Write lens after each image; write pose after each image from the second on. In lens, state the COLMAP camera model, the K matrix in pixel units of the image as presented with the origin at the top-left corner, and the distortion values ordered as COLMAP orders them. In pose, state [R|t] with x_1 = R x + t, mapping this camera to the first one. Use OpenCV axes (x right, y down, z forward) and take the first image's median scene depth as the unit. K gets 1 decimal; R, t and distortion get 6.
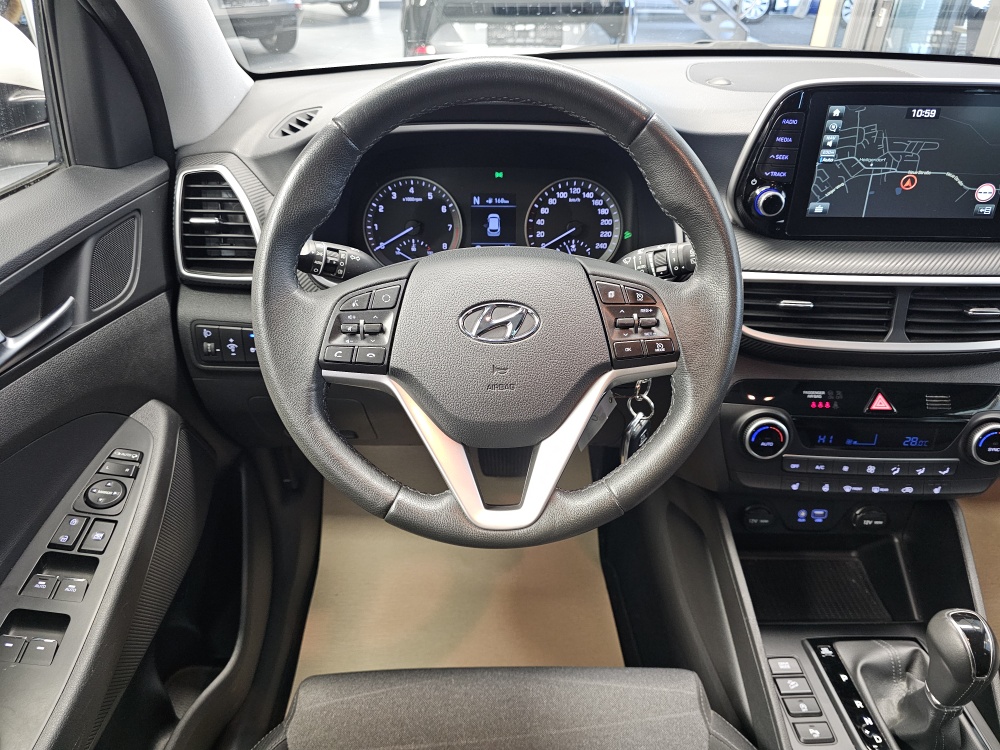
lens RADIAL K [[674.5, 0, 497.3], [0, 674.5, 373.1], [0, 0, 1]] dist [0.043237, -0.051655]
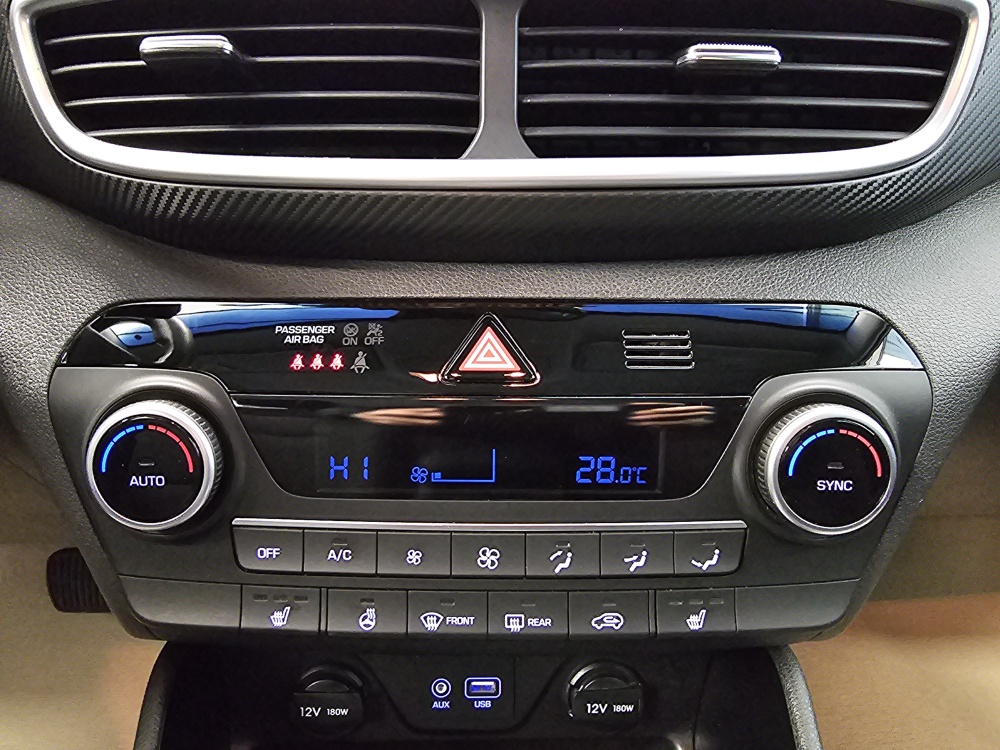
lens RADIAL K [[702.8, 0, 446.2], [0, 702.8, 347.0], [0, 0, 1]] dist [-0.003857, -0.001210]
pose [[0.999842, -0.011939, 0.013172, 0.537285], [0.014436, 0.977675, -0.209627, 0.114502], [-0.010376, 0.209784, 0.977693, 0.654799]]
